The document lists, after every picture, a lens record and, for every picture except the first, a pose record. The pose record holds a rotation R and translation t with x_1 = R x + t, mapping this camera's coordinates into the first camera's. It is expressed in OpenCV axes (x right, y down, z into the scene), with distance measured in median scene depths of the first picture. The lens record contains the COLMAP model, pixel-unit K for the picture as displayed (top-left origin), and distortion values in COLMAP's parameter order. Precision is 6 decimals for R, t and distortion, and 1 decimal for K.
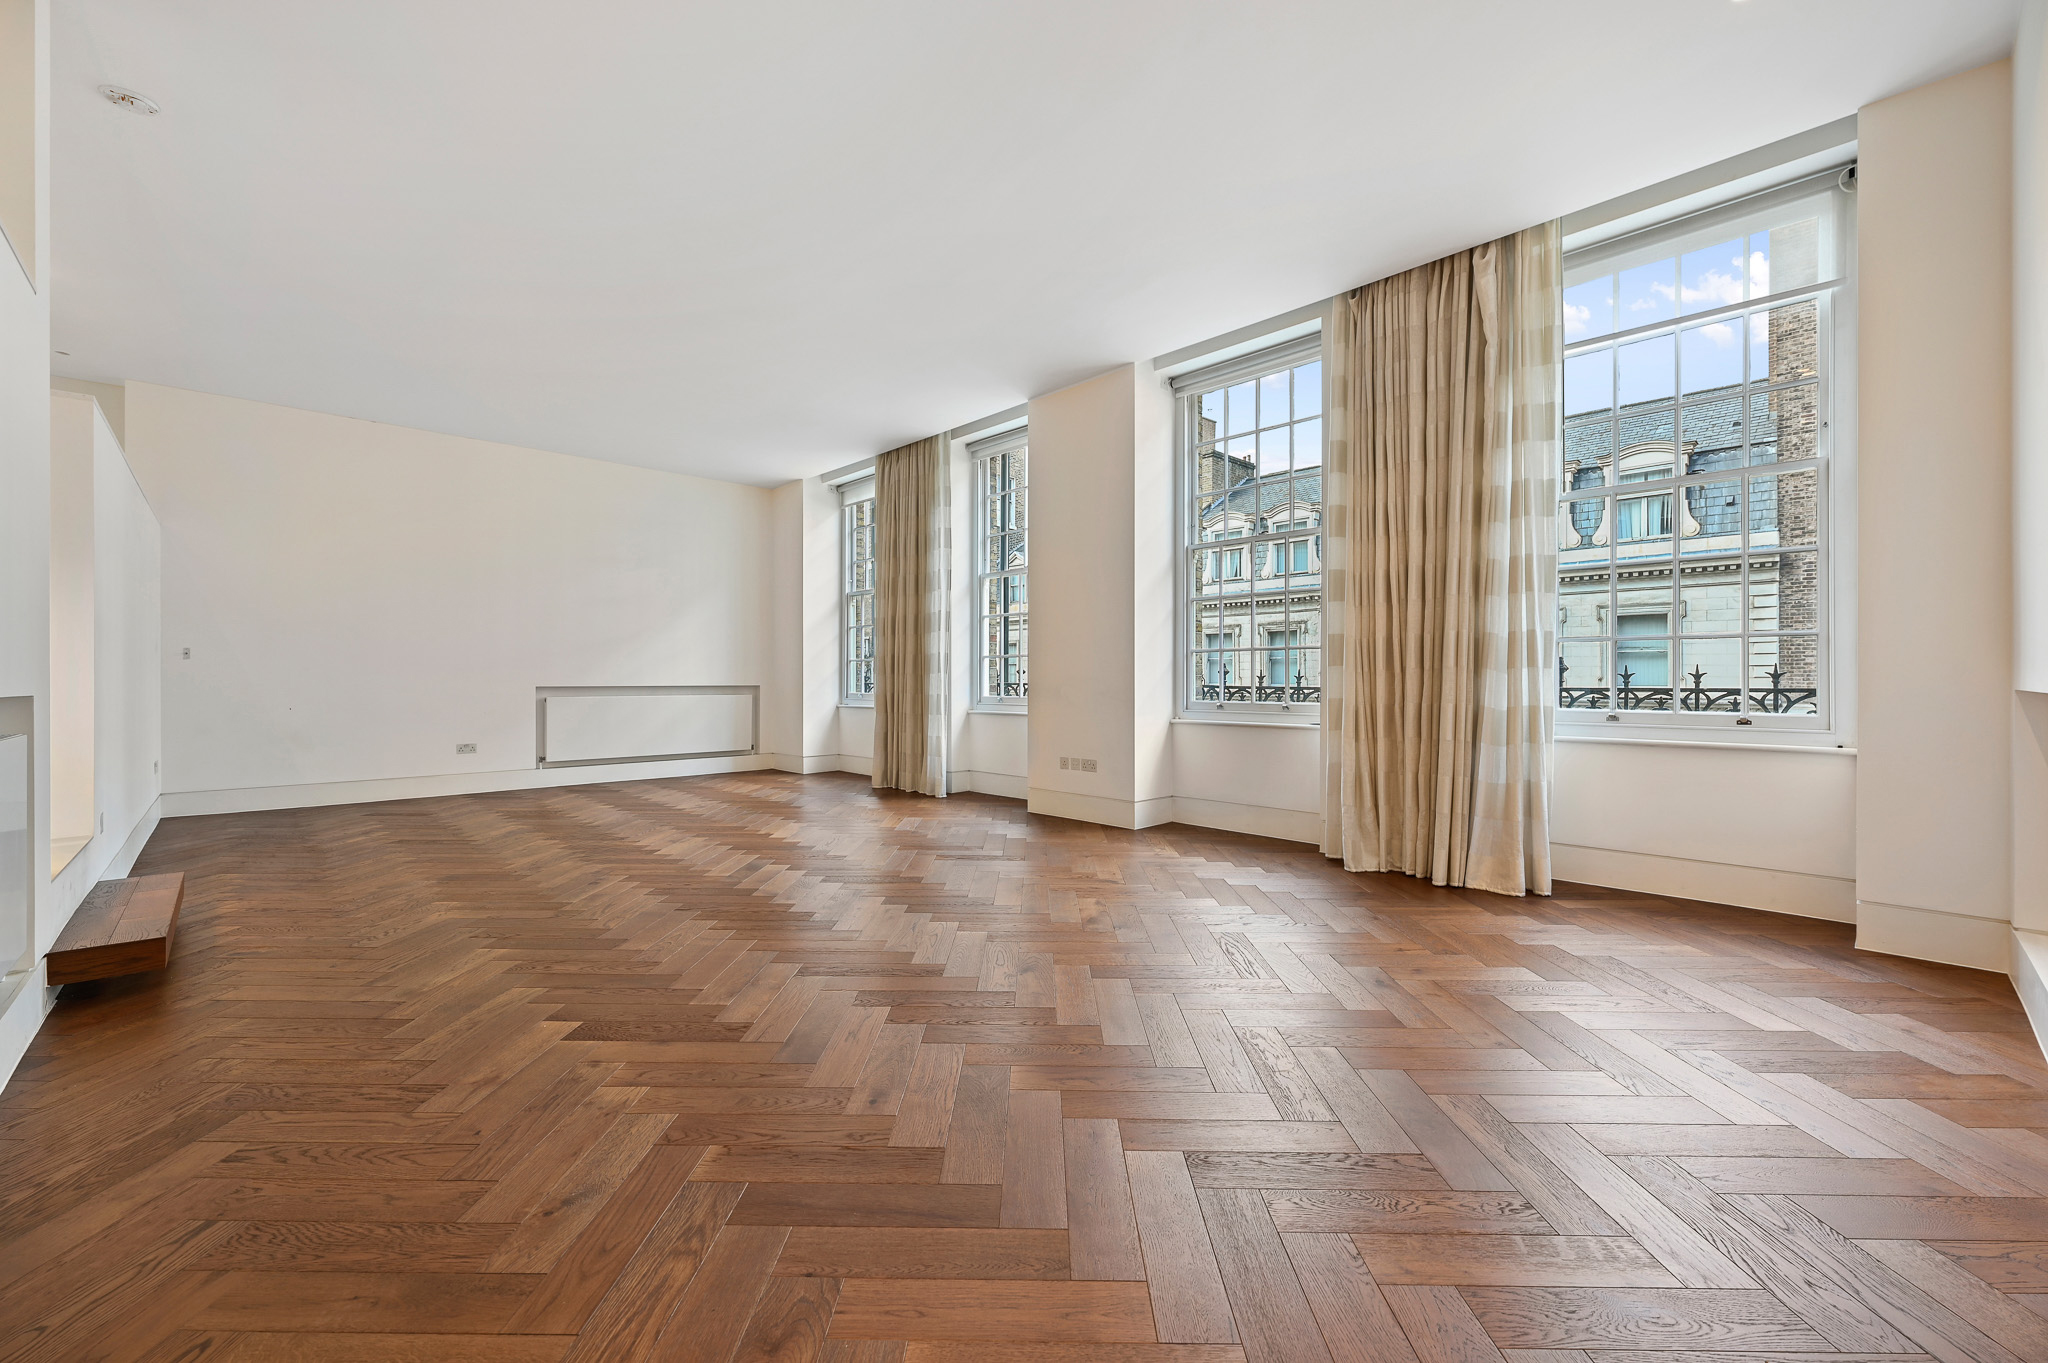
lens RADIAL K [[825.0, 0, 1009.7], [0, 825.0, 672.0], [0, 0, 1]] dist [-0.003952, -0.000024]
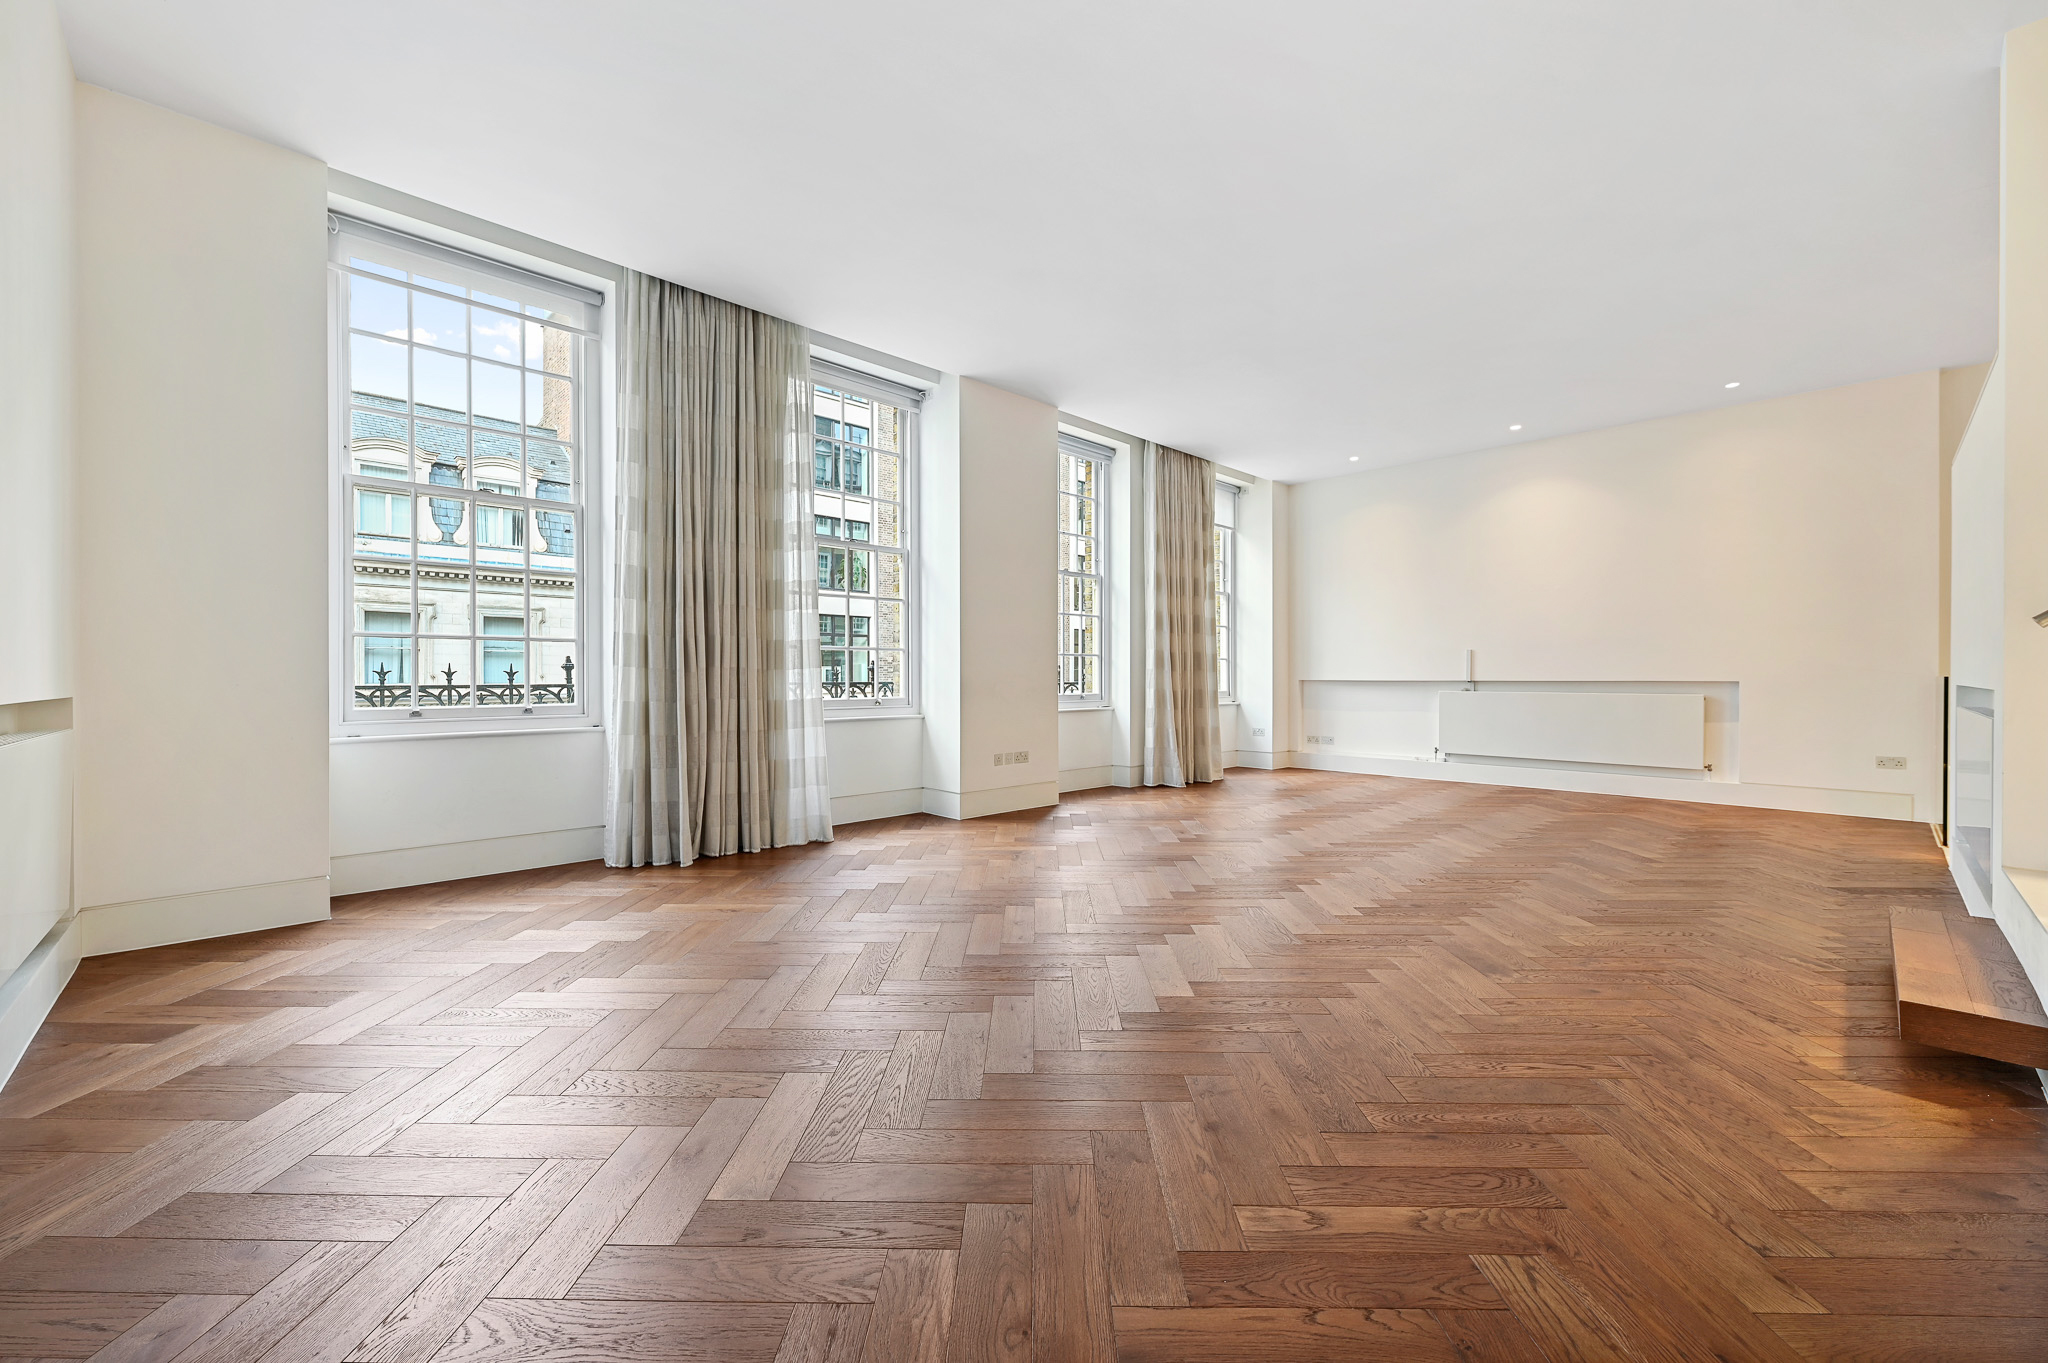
lens RADIAL K [[825.0, 0, 1014.5], [0, 825.0, 688.9], [0, 0, 1]] dist [-0.003952, -0.000024]
pose [[-0.014656, -0.013783, 0.999798, -0.323679], [-0.010985, 0.999847, 0.013623, 0.003041], [-0.999832, -0.010783, -0.014806, 0.337502]]
